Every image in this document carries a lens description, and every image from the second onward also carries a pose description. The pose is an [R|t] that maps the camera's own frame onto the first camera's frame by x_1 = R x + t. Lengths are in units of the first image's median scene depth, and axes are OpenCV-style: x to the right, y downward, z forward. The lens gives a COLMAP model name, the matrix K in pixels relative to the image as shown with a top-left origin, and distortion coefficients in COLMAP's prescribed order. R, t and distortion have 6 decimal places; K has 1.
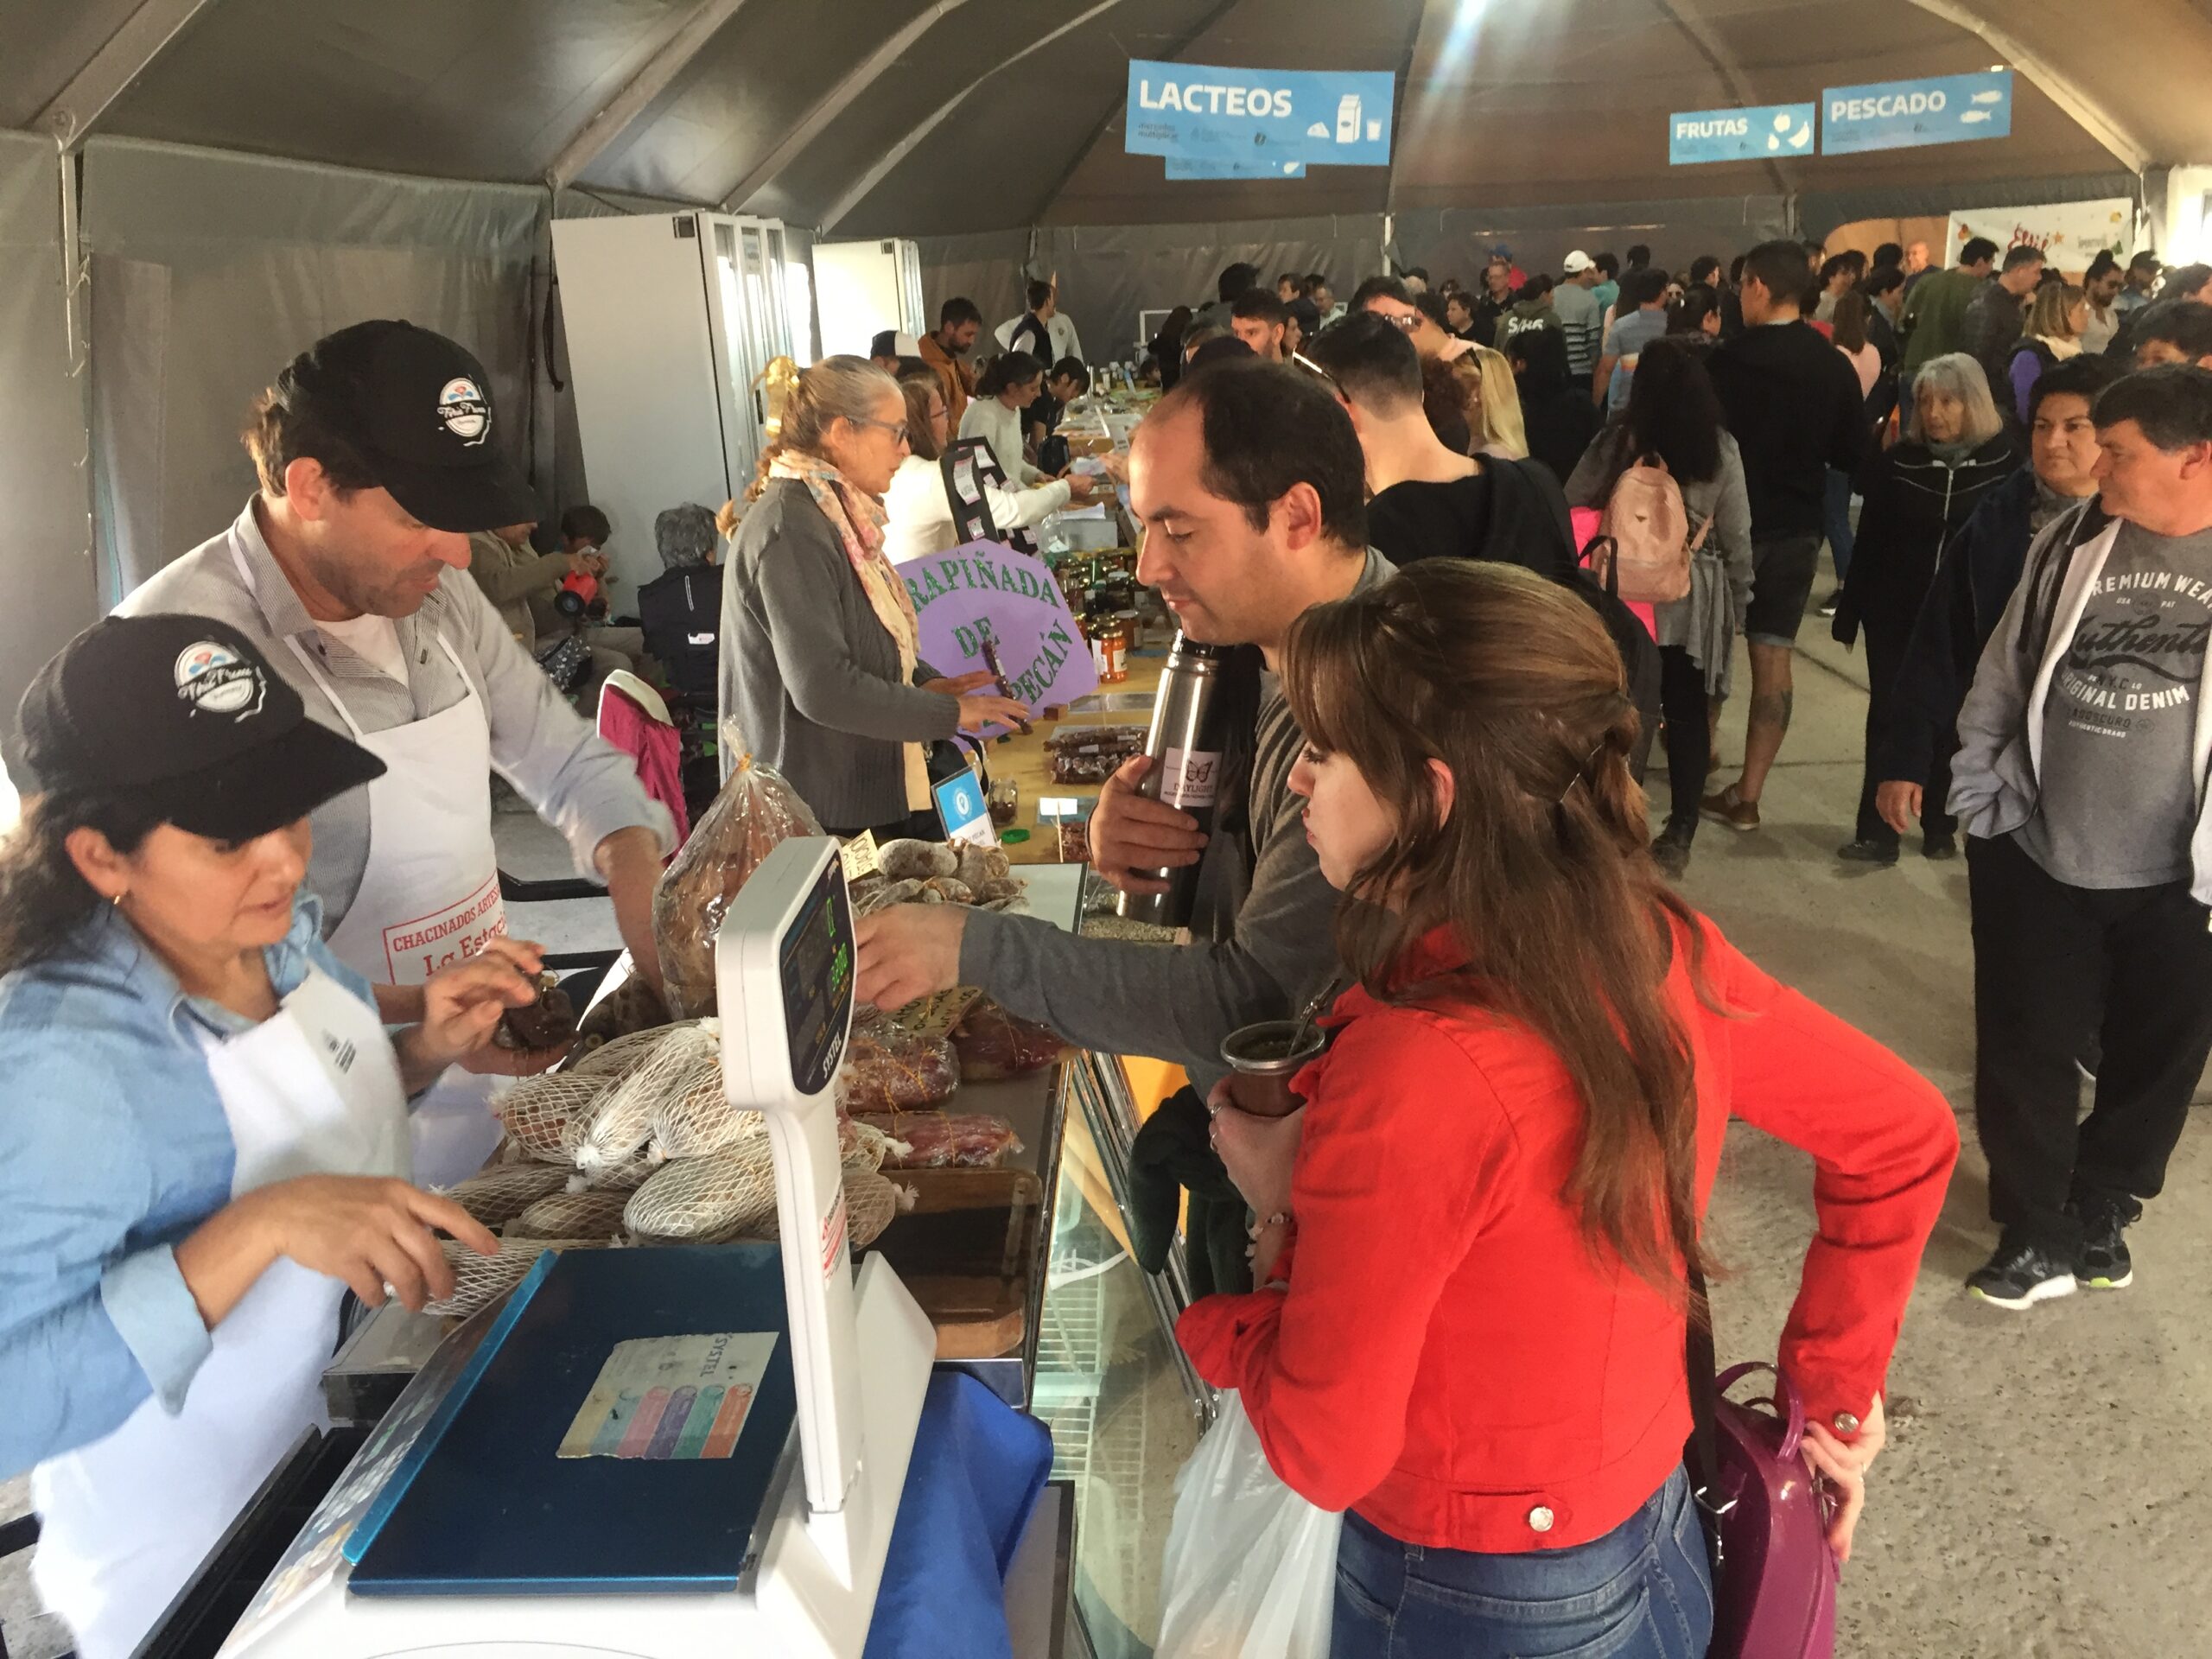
lens RADIAL K [[1916.8, 0, 1103.0], [0, 1916.8, 828.4], [0, 0, 1]] dist [0.006667, -0.004924]
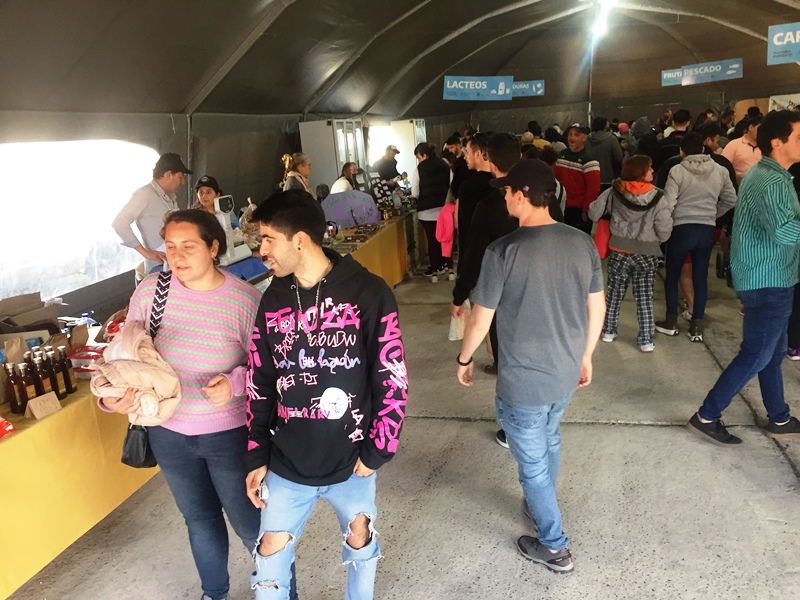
lens RADIAL K [[693.2, 0, 400.9], [0, 693.2, 299.7], [0, 0, 1]] dist [0.006667, -0.004924]
pose [[0.977187, 0.022274, -0.211211, 0.233531], [-0.028476, 0.999247, -0.026368, 0.092456], [0.210464, 0.031781, 0.977085, -0.377224]]
